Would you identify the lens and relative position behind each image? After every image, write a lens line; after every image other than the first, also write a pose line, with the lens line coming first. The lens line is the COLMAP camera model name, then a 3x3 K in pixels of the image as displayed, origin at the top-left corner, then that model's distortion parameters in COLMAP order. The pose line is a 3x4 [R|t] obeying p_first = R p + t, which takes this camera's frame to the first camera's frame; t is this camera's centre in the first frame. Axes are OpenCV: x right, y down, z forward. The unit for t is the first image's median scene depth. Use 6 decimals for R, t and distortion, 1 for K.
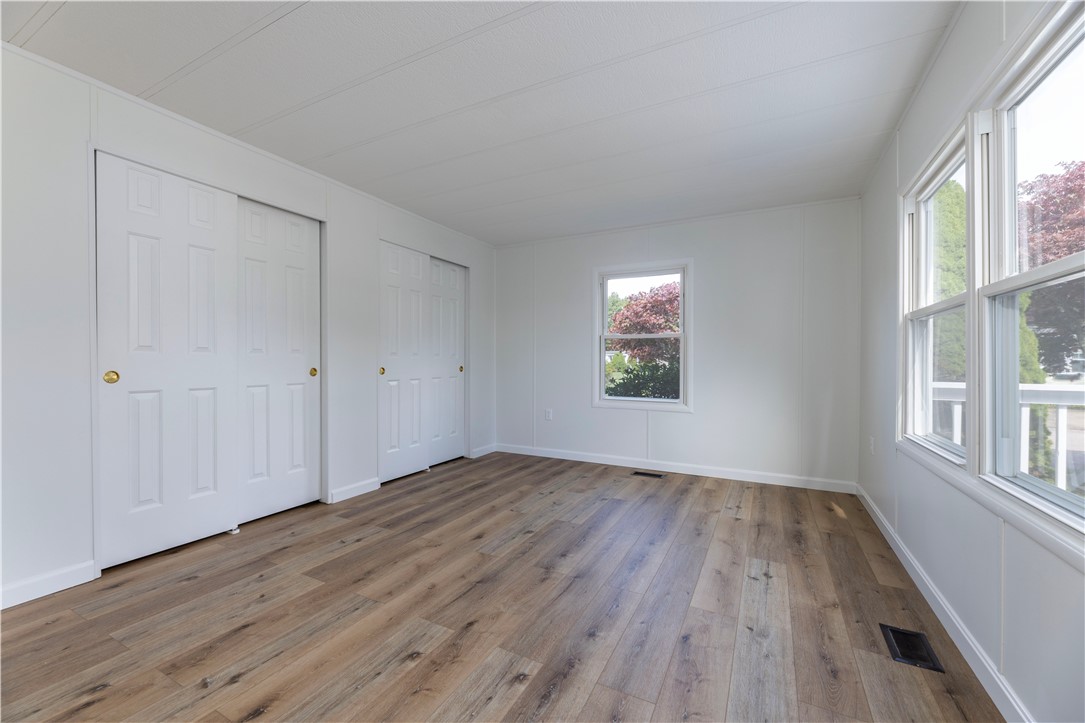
lens RADIAL K [[435.1, 0, 538.5], [0, 435.1, 360.7], [0, 0, 1]] dist [-0.000608, -0.000117]
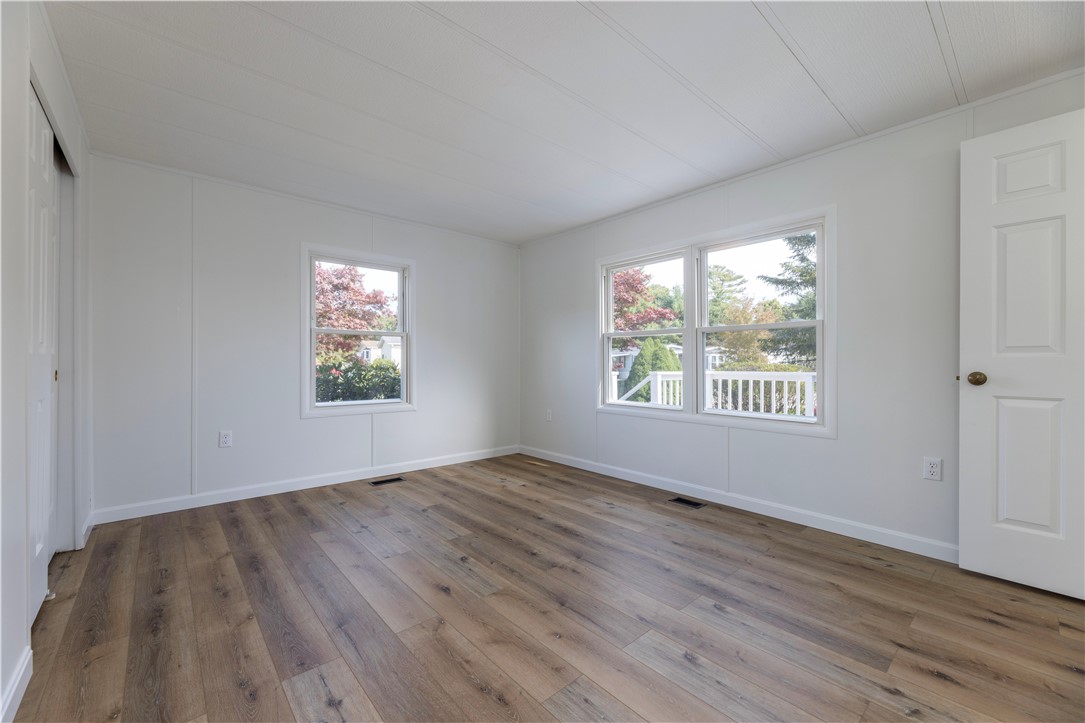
lens RADIAL K [[434.3, 0, 532.1], [0, 434.3, 359.2], [0, 0, 1]] dist [-0.001742, -0.000266]
pose [[0.368696, 0.002897, 0.929546, -0.804816], [-0.002341, 0.999995, -0.002188, -0.000061], [-0.929547, -0.001369, 0.368701, 0.582068]]
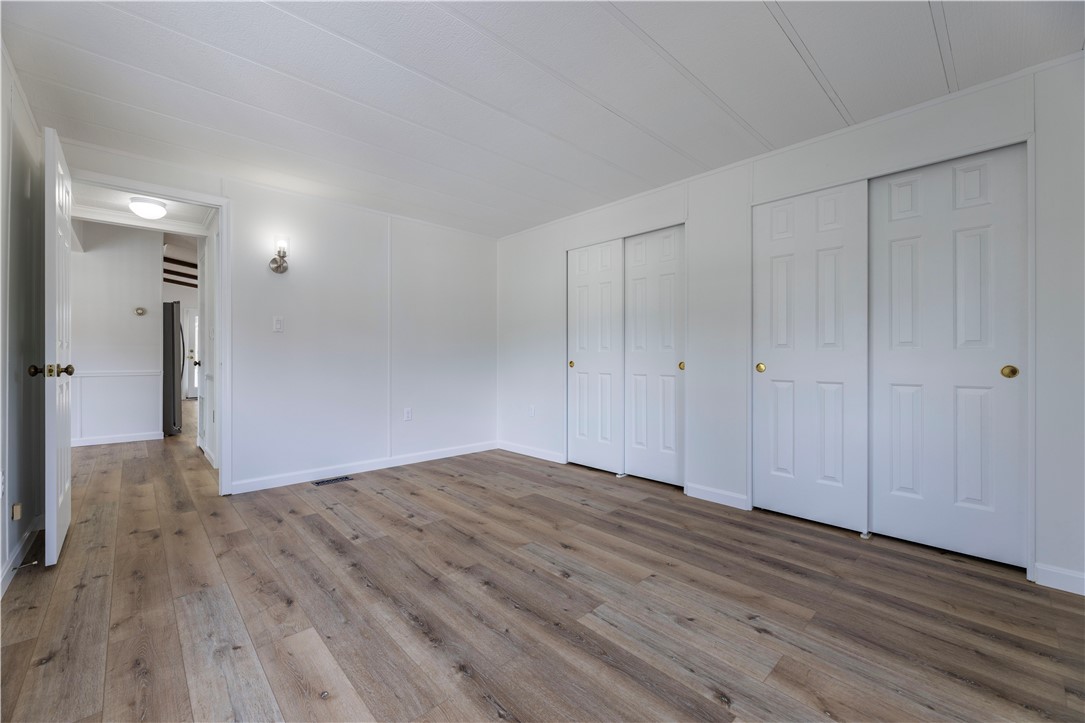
lens RADIAL K [[435.1, 0, 538.5], [0, 435.1, 360.7], [0, 0, 1]] dist [-0.000608, -0.000117]
pose [[-0.323578, 0.005251, -0.946187, 0.756425], [-0.000188, 0.999984, 0.005614, 0.009045], [0.946202, 0.001995, -0.323572, 1.255325]]
